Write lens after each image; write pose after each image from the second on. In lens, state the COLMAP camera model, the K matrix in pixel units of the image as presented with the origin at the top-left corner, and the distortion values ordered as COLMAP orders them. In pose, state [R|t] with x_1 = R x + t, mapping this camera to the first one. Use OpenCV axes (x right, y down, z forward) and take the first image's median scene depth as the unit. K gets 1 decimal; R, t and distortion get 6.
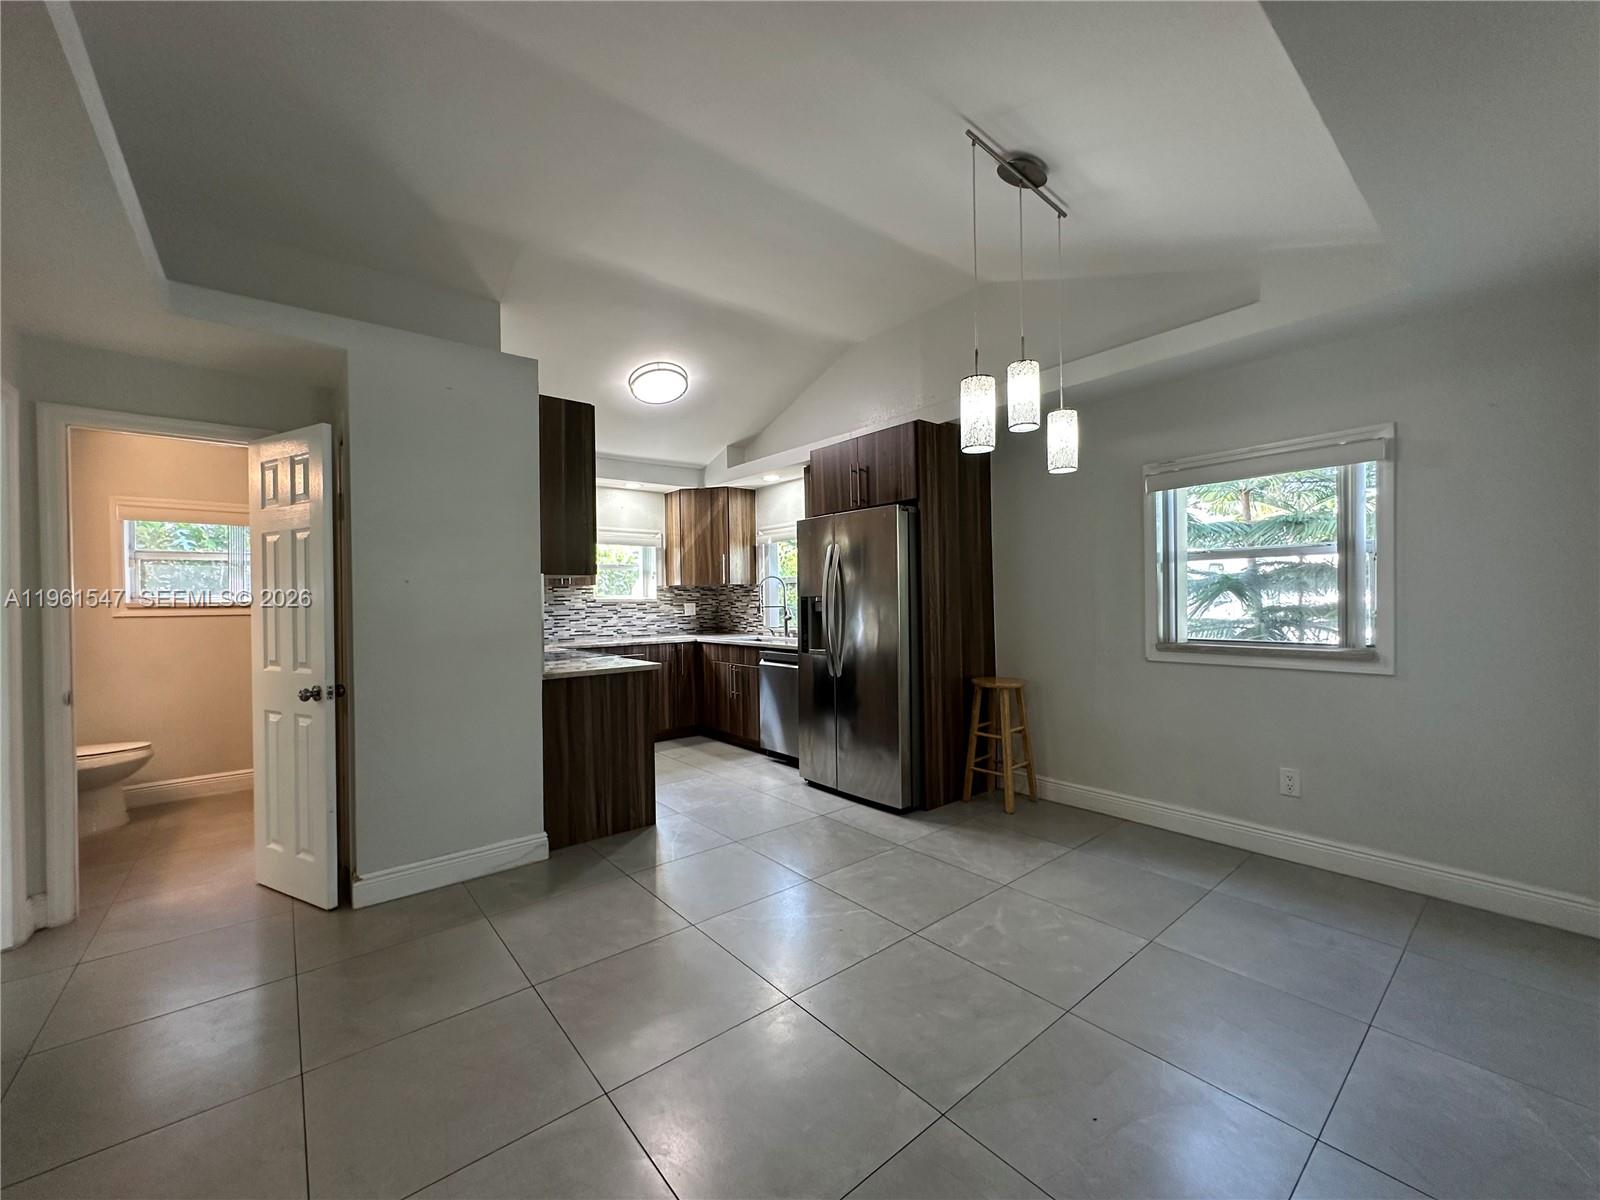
lens RADIAL K [[639.6, 0, 799.2], [0, 639.6, 601.7], [0, 0, 1]] dist [-0.003990, 0.000342]
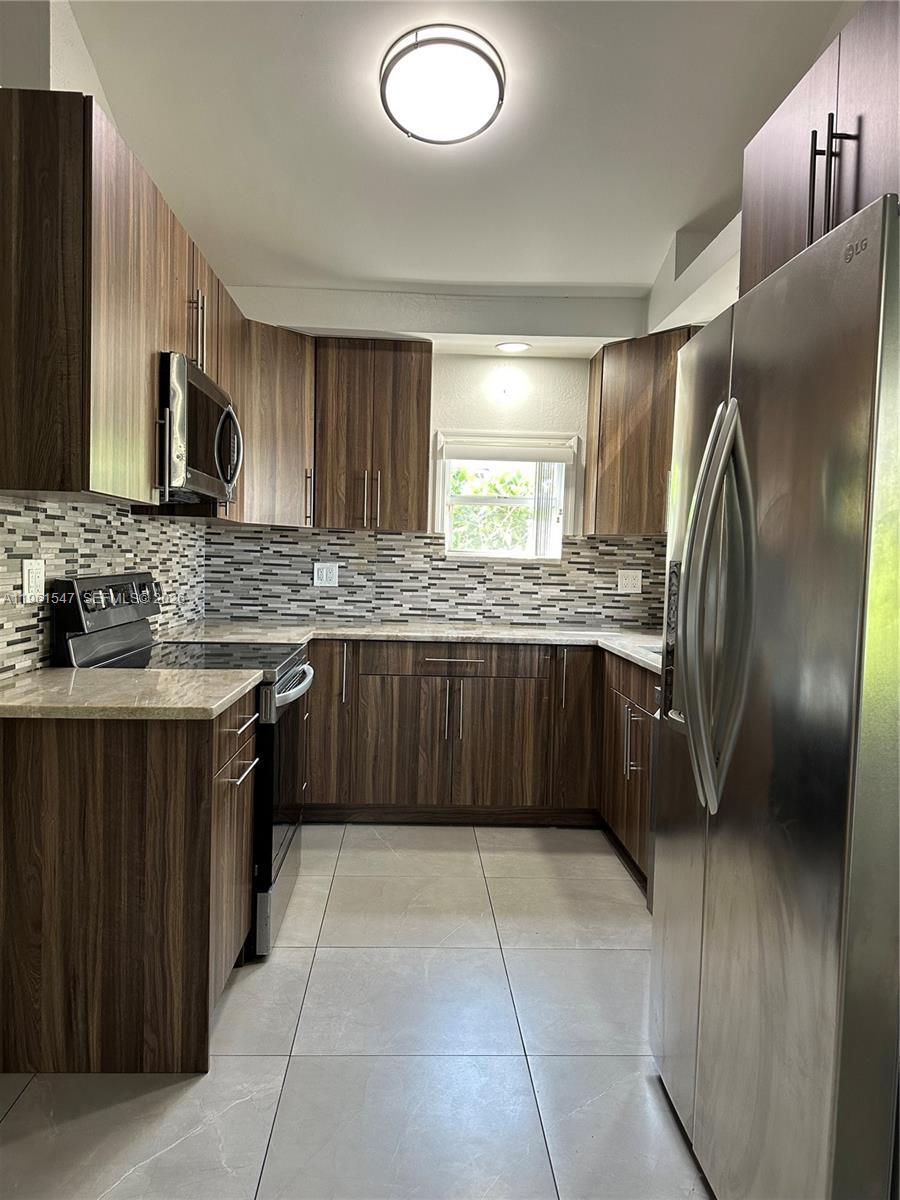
lens RADIAL K [[836.7, 0, 439.5], [0, 836.7, 606.4], [0, 0, 1]] dist [0.044317, -0.076665]
pose [[0.795861, 0.070486, -0.601363, 0.204785], [-0.041080, 0.997198, 0.062516, -0.007515], [0.604085, -0.025050, 0.796526, 0.607730]]
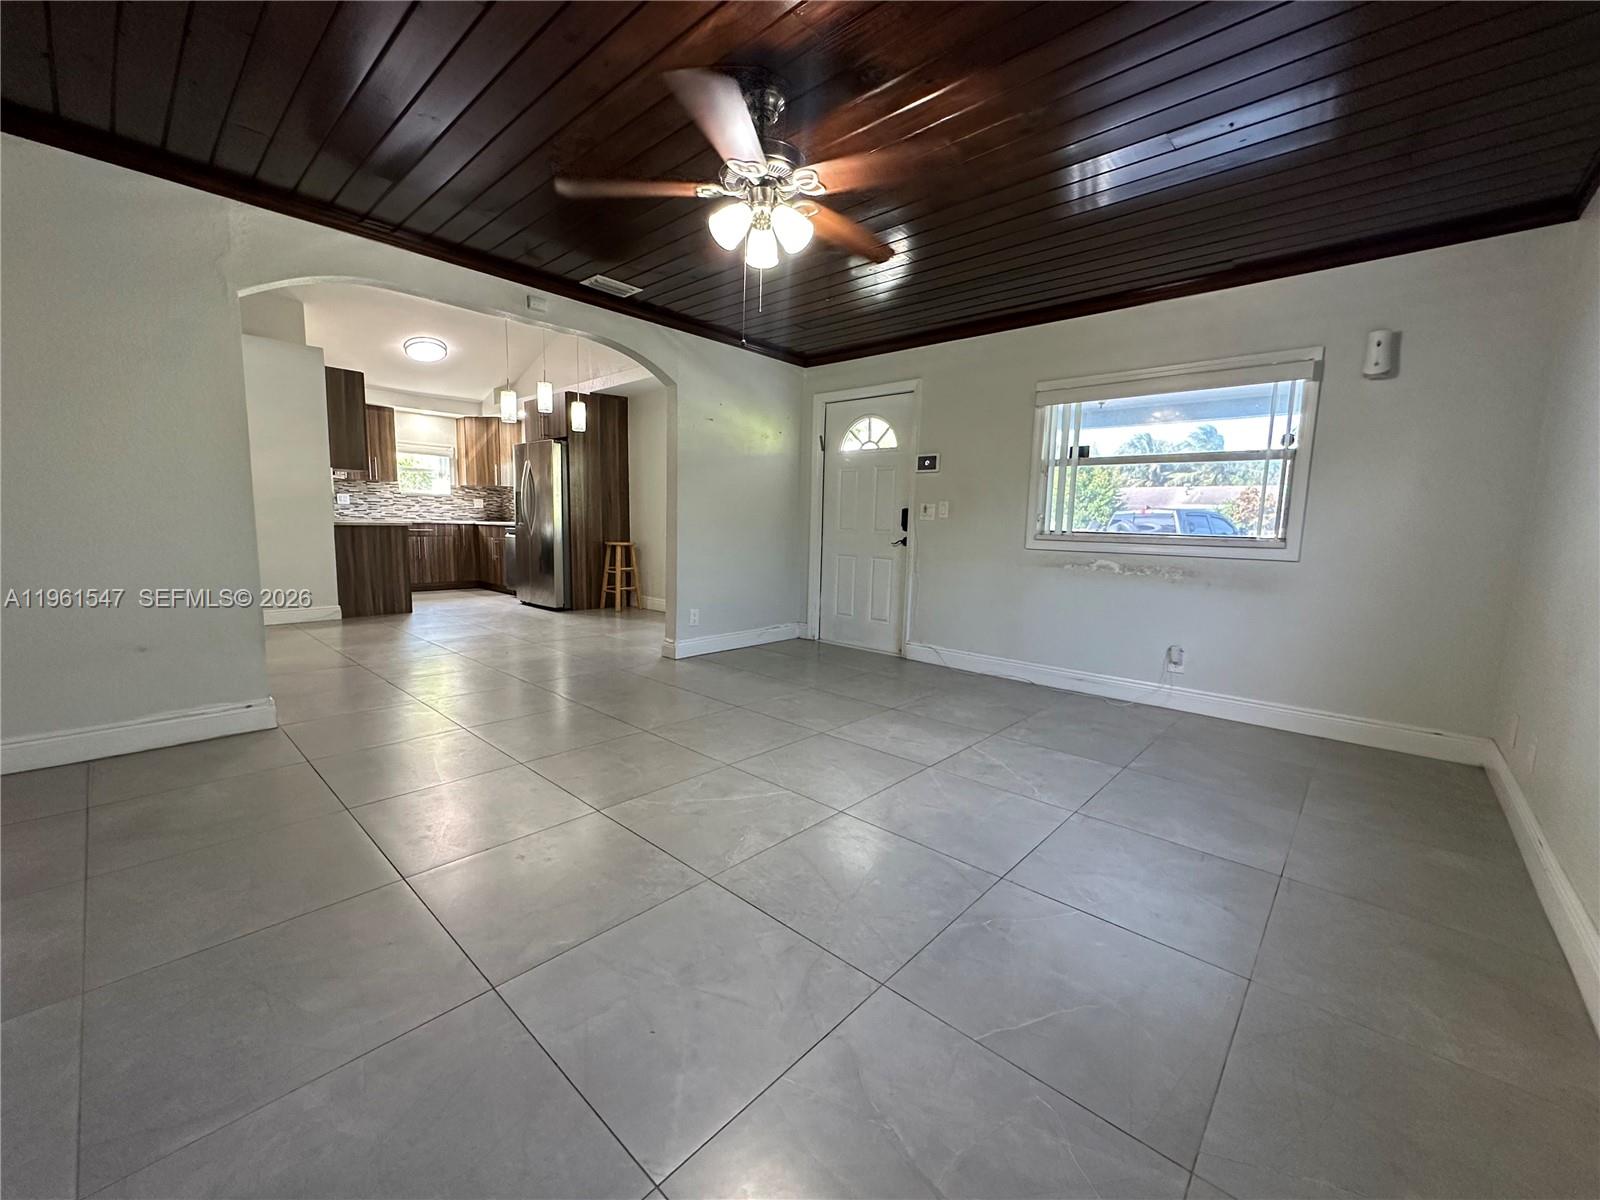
lens RADIAL K [[639.6, 0, 796.7], [0, 639.6, 604.2], [0, 0, 1]] dist [-0.003990, 0.000342]
pose [[0.989150, 0.021355, 0.145348, 0.548334], [-0.039174, 0.991896, 0.120860, 0.058995], [-0.141589, -0.125243, 0.981971, -0.864448]]
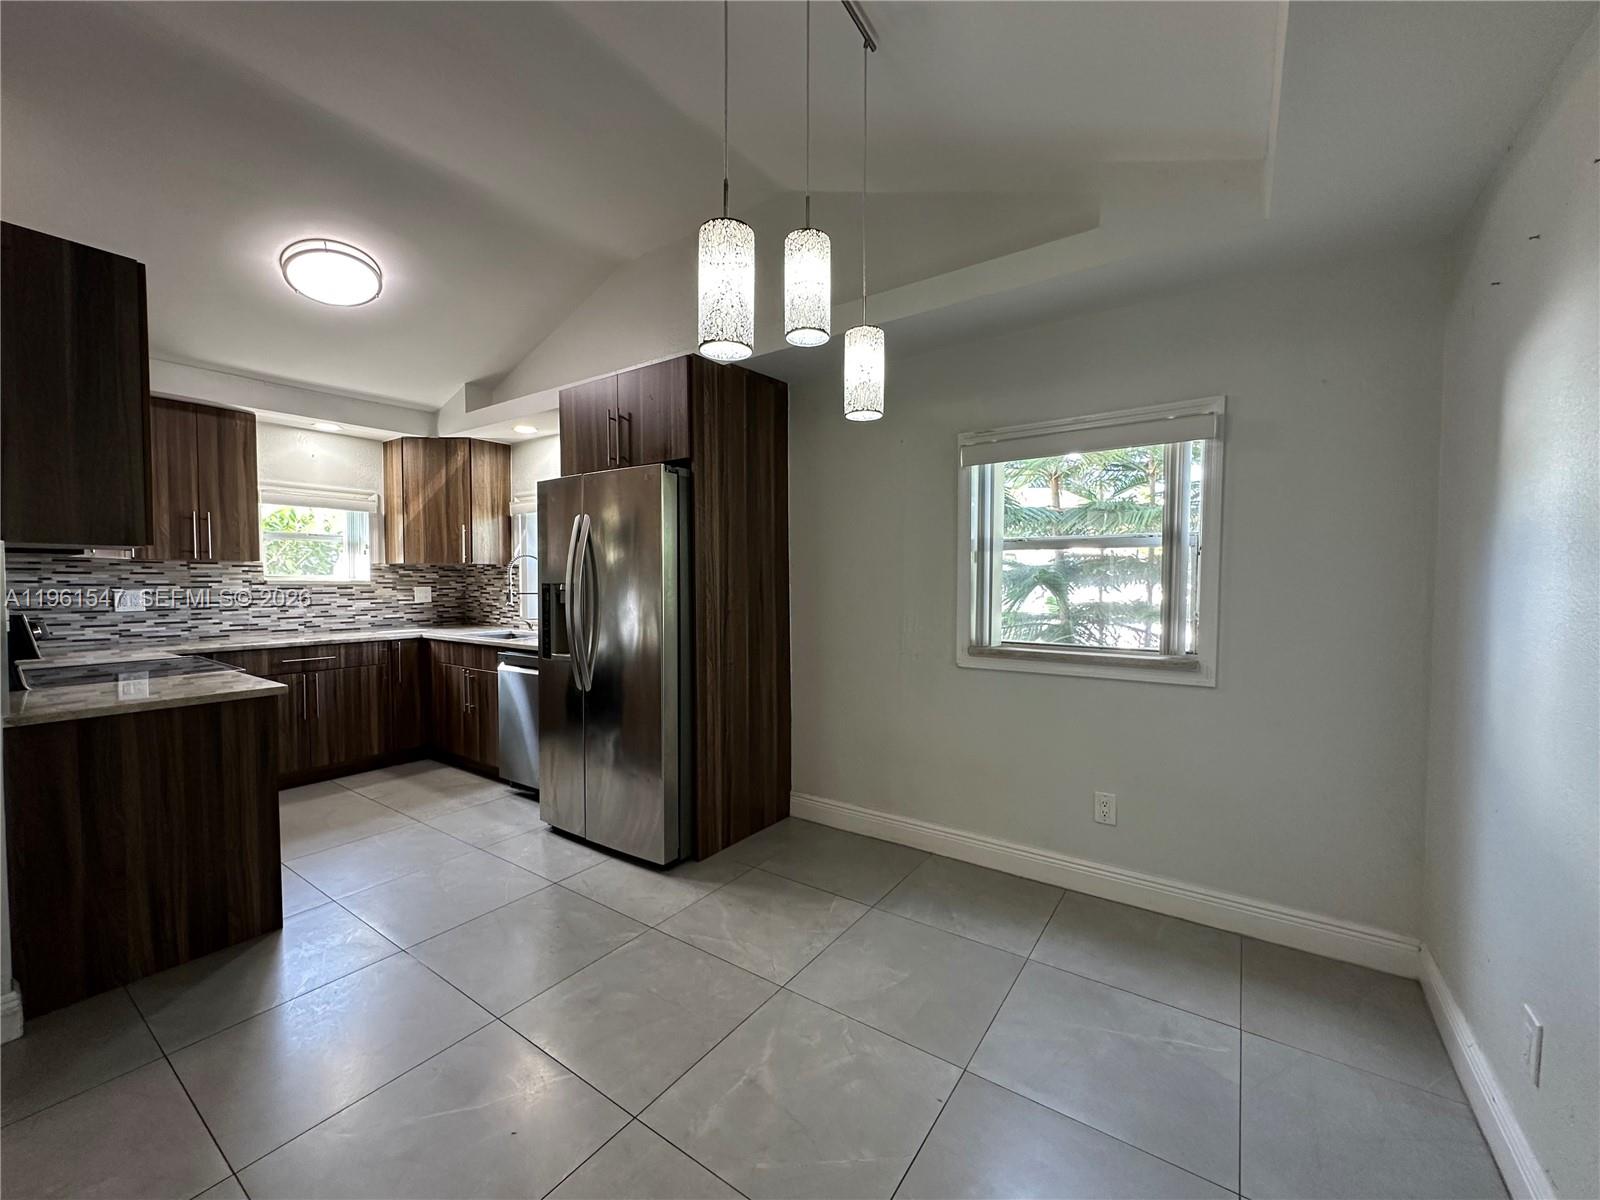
lens RADIAL K [[639.6, 0, 800.4], [0, 639.6, 599.8], [0, 0, 1]] dist [-0.003990, 0.000342]
pose [[0.961792, 0.006861, 0.273696, 0.099271], [-0.014094, 0.999601, 0.024469, -0.012367], [-0.273419, -0.027392, 0.961505, 0.217057]]
